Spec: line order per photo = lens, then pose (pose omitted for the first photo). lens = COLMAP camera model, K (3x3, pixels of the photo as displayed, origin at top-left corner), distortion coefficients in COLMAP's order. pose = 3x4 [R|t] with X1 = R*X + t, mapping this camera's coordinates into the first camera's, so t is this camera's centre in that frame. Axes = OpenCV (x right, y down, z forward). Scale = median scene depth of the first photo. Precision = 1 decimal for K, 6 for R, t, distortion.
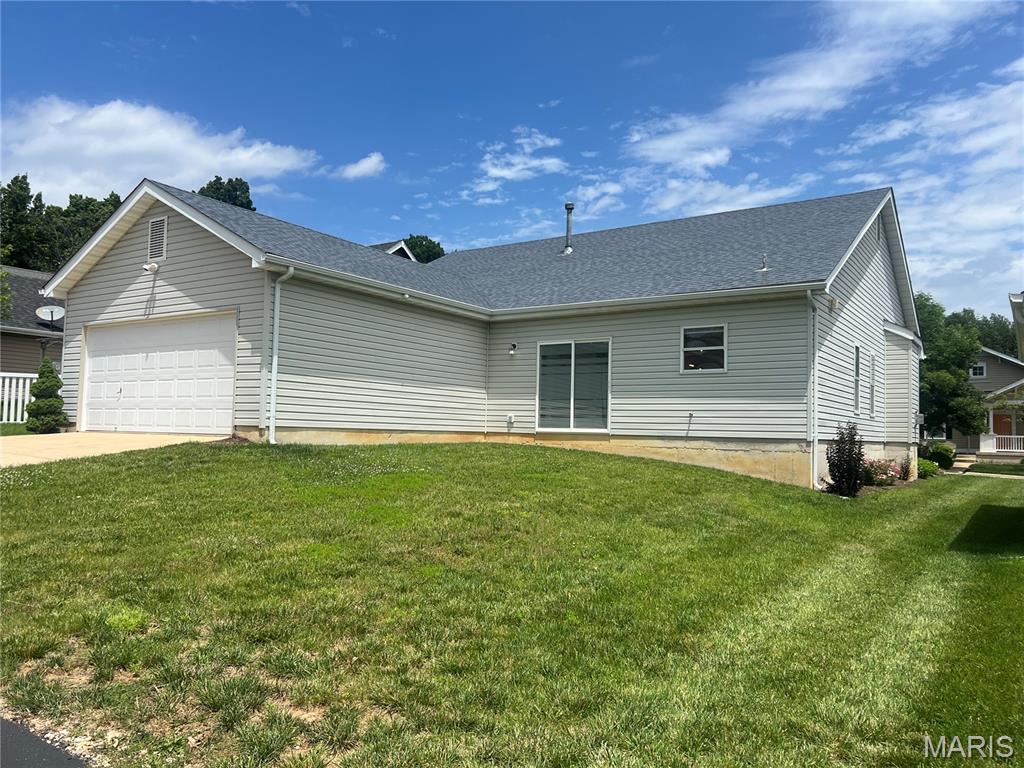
lens RADIAL K [[782.2, 0, 512.0], [0, 782.2, 384.0], [0, 0, 1]] dist [0.066391, -0.083595]
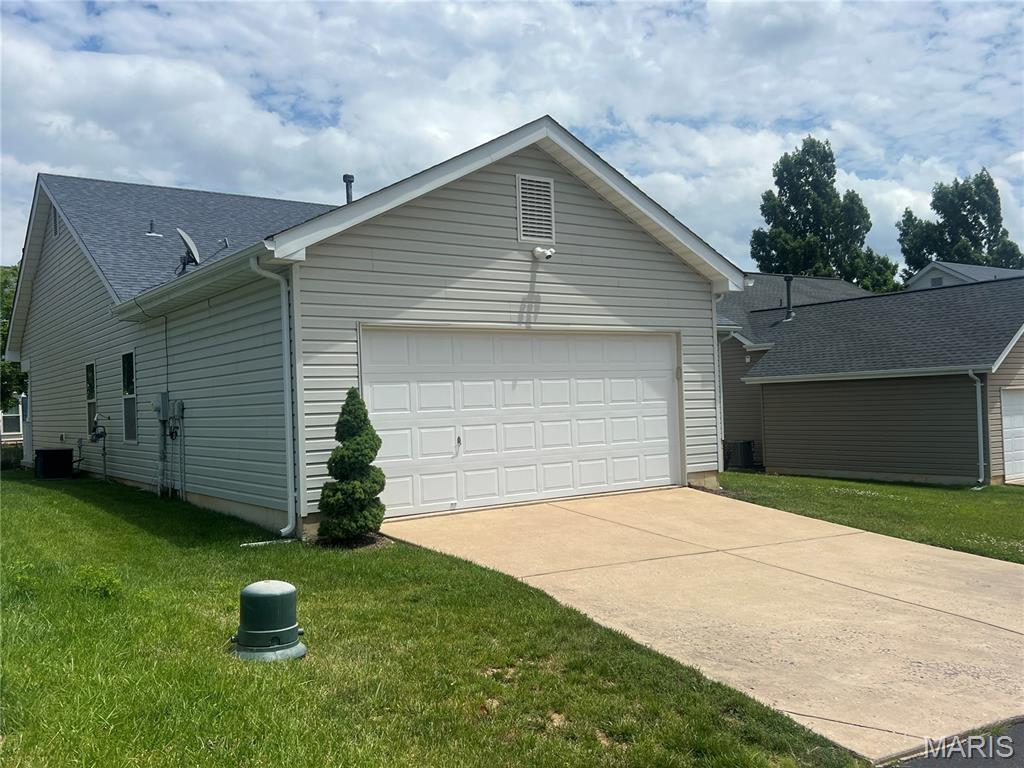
lens RADIAL K [[906.5, 0, 512.0], [0, 906.5, 384.0], [0, 0, 1]] dist [0.004167, 0.000407]
pose [[0.354503, -0.020158, 0.934838, -1.168750], [-0.020040, 0.999374, 0.029150, -0.058484], [-0.934840, -0.029068, 0.353877, 0.744133]]
